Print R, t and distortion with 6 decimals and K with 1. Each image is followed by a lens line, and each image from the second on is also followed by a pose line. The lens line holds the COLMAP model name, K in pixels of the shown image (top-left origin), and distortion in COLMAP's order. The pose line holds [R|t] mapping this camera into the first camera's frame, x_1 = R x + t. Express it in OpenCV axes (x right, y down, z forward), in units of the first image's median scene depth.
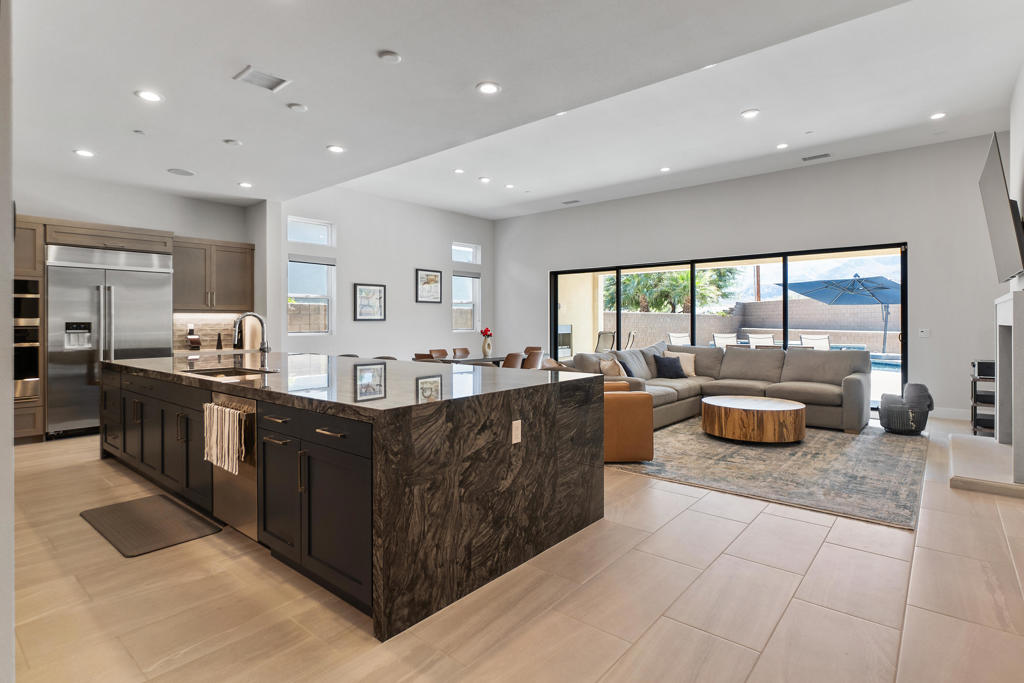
lens RADIAL K [[524.0, 0, 508.4], [0, 524.0, 337.0], [0, 0, 1]] dist [0.000809, 0.000030]
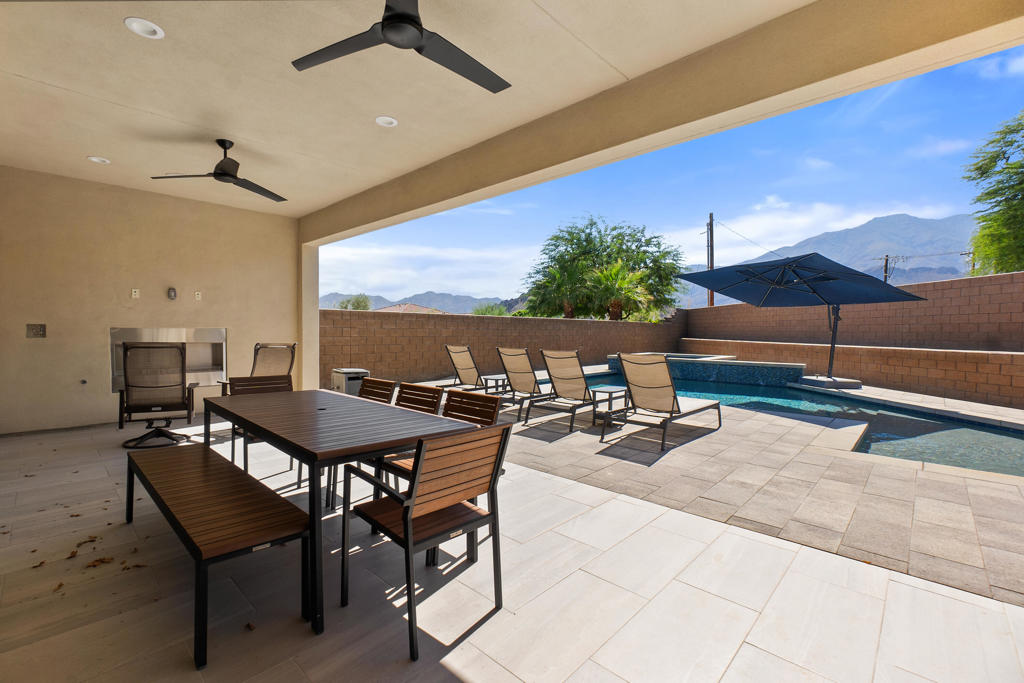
lens RADIAL K [[445.0, 0, 512.0], [0, 445.0, 341.5], [0, 0, 1]] dist [0.001047, 0.000113]
pose [[0.998521, 0.011437, -0.053149, 0.775623], [-0.011705, 0.999920, -0.004733, -0.017611], [0.053090, 0.005348, 0.998575, 0.931874]]
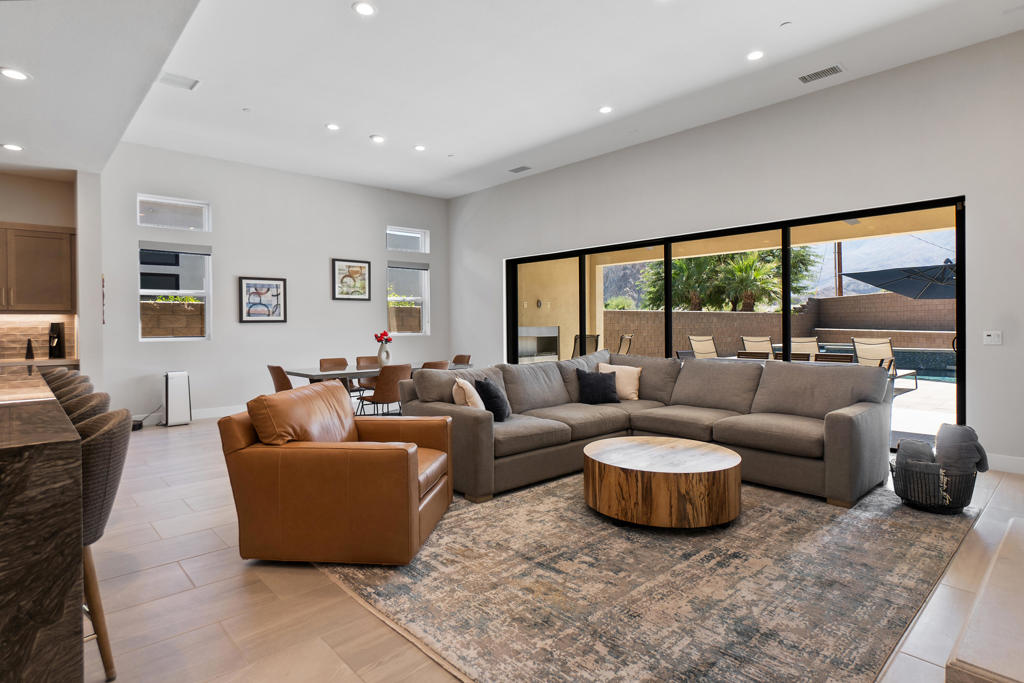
lens RADIAL K [[542.8, 0, 512.0], [0, 542.8, 341.5], [0, 0, 1]] dist [0.000551, 0.000151]
pose [[0.991937, -0.000286, -0.126734, 0.265445], [0.001065, 0.999981, 0.006083, -0.007237], [0.126729, -0.006169, 0.991918, 0.243869]]
